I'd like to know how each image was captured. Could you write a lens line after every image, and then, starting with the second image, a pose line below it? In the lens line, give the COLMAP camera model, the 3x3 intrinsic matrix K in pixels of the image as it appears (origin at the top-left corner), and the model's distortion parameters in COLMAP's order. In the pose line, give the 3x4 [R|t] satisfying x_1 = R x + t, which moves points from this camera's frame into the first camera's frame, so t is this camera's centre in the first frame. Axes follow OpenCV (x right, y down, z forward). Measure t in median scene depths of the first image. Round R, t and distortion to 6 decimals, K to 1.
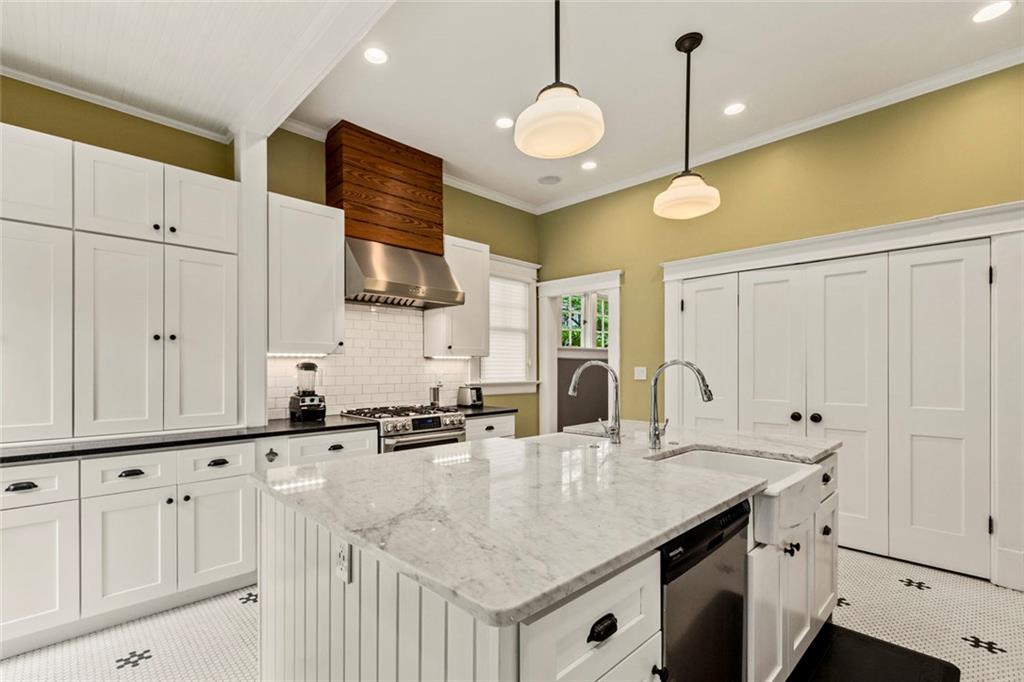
lens RADIAL K [[468.0, 0, 510.1], [0, 468.0, 363.6], [0, 0, 1]] dist [-0.001557, -0.000121]
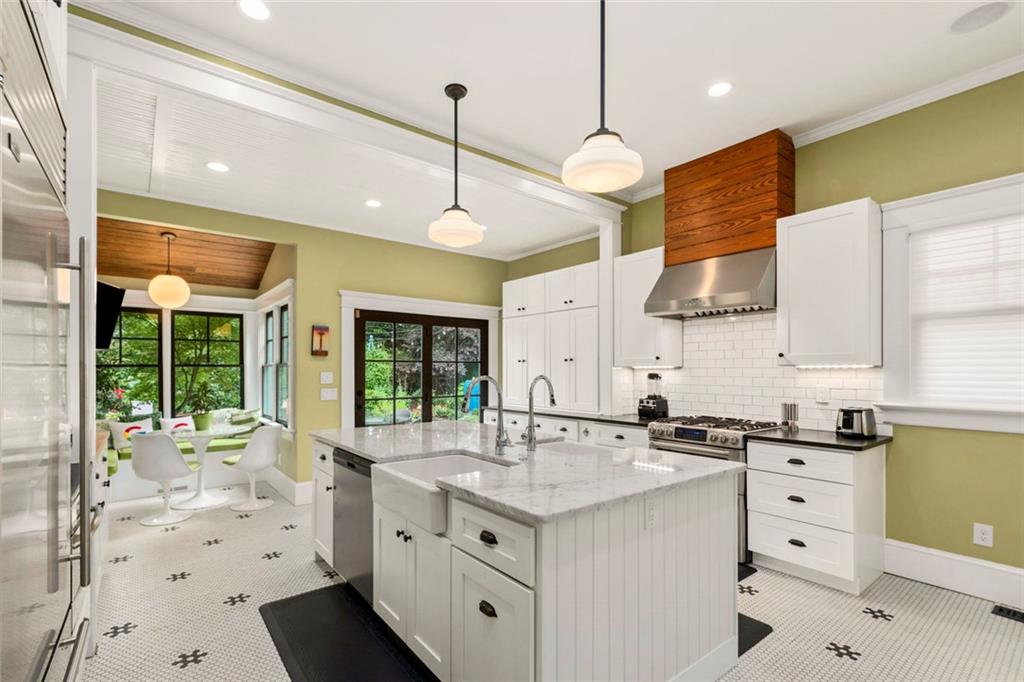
lens RADIAL K [[468.0, 0, 510.1], [0, 468.0, 363.6], [0, 0, 1]] dist [-0.001557, -0.000121]
pose [[-0.113714, -0.019600, -0.993320, 0.870290], [-0.003403, 0.999807, -0.019339, -0.002006], [0.993508, 0.001181, -0.113759, 0.741385]]
